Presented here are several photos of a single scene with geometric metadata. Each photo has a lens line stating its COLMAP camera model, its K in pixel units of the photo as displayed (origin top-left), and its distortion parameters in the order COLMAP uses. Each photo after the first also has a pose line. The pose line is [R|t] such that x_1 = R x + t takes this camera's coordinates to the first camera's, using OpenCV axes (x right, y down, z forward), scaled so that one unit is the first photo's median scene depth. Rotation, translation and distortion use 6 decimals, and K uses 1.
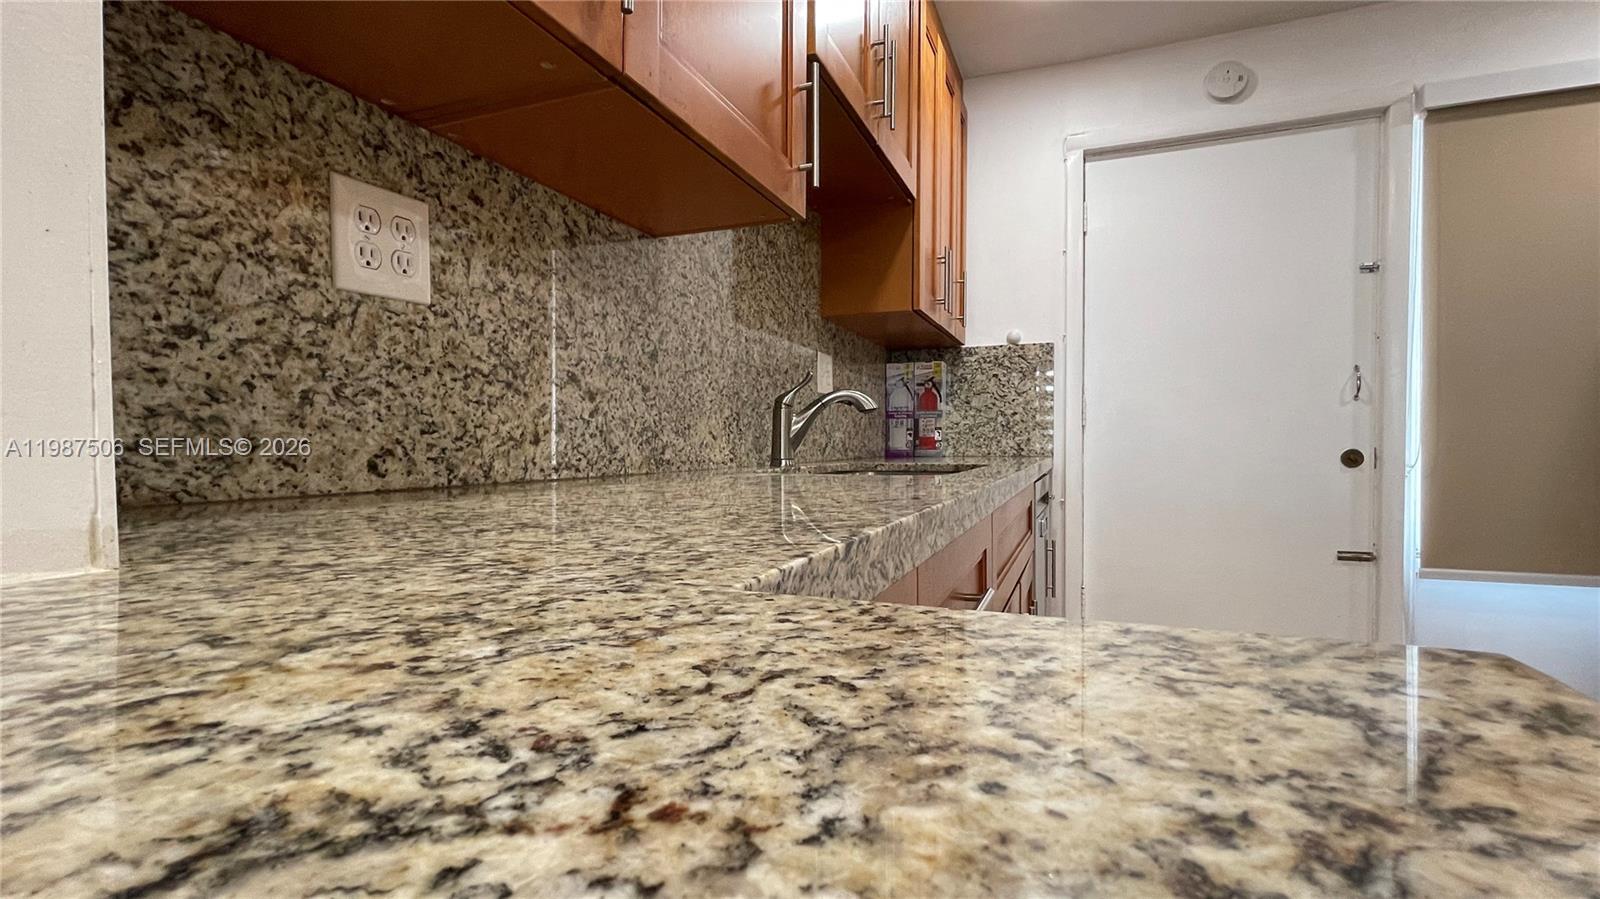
lens RADIAL K [[732.1, 0, 785.0], [0, 732.1, 453.9], [0, 0, 1]] dist [-0.001731, 0.000557]
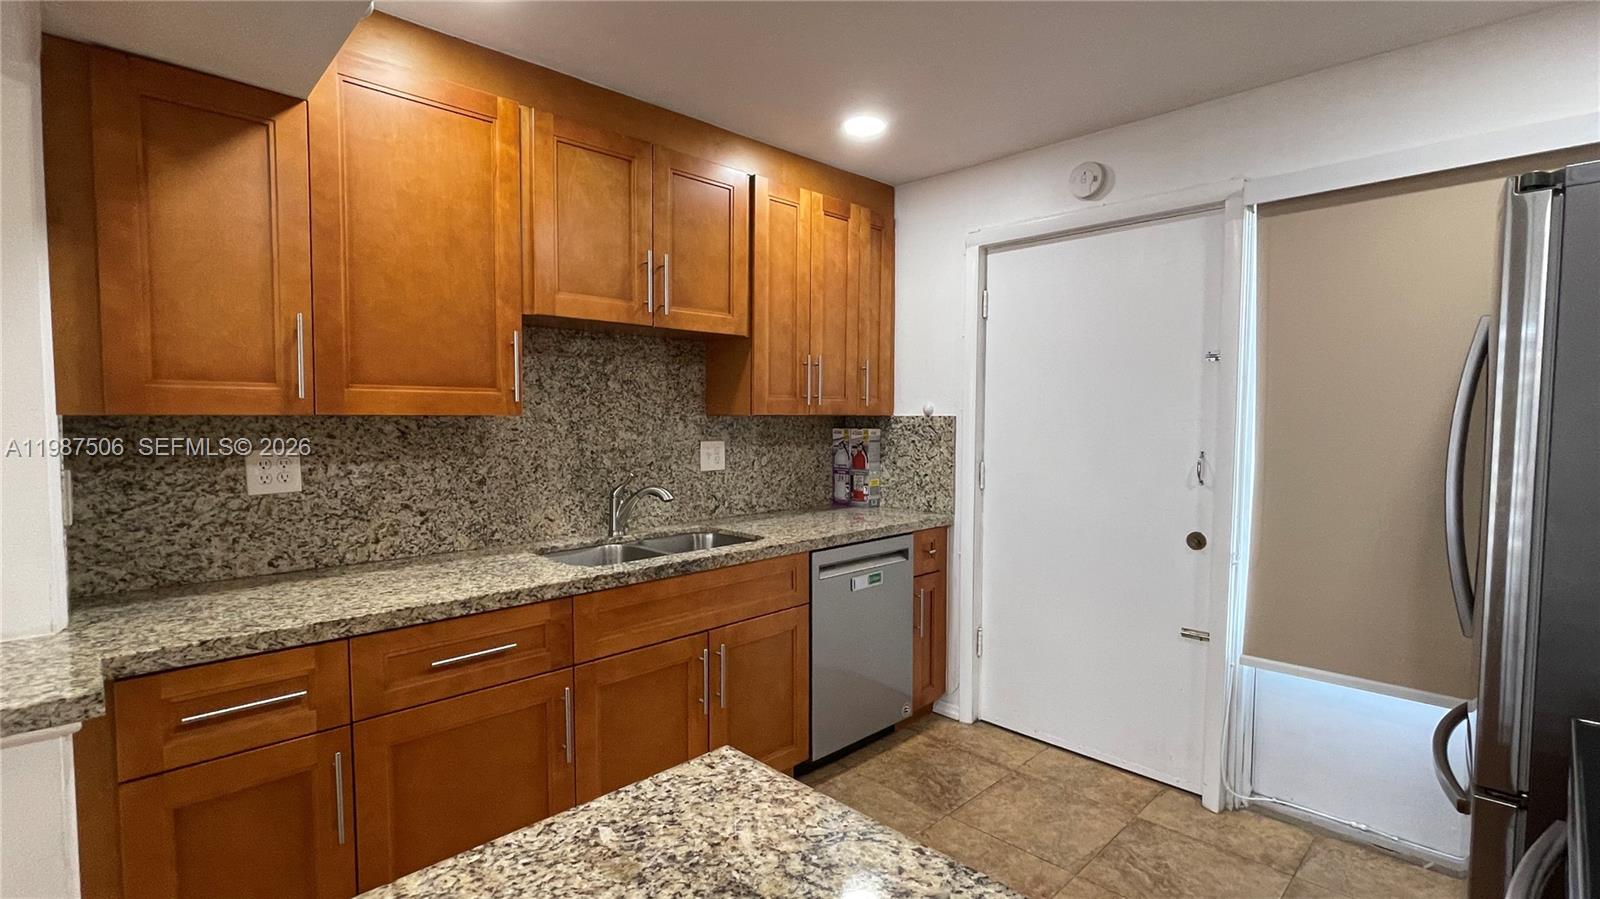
lens RADIAL K [[732.1, 0, 787.1], [0, 732.1, 456.2], [0, 0, 1]] dist [-0.001731, 0.000557]
pose [[0.918646, 0.027556, -0.394121, 1.386753], [-0.010504, 0.998916, 0.045357, -0.330976], [0.394943, -0.037528, 0.917939, -0.382629]]
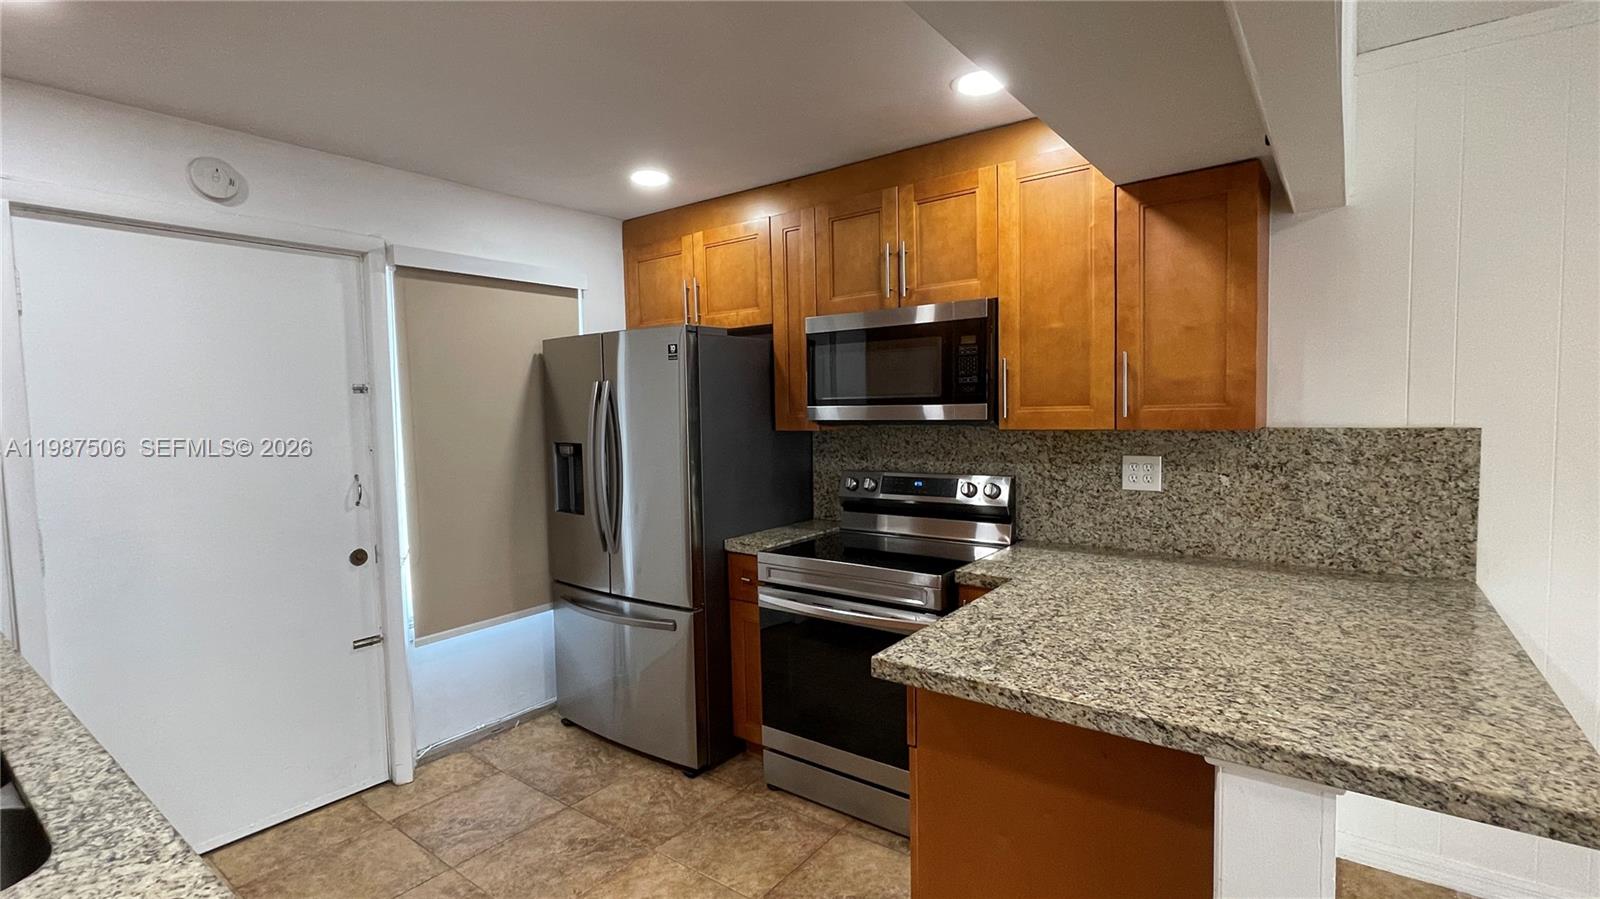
lens RADIAL K [[732.1, 0, 786.3], [0, 732.1, 455.8], [0, 0, 1]] dist [-0.001731, 0.000557]
pose [[0.257030, -0.065406, 0.964187, -0.286230], [0.037077, 0.997640, 0.057791, -0.407544], [-0.965692, 0.020895, 0.258849, 0.142686]]
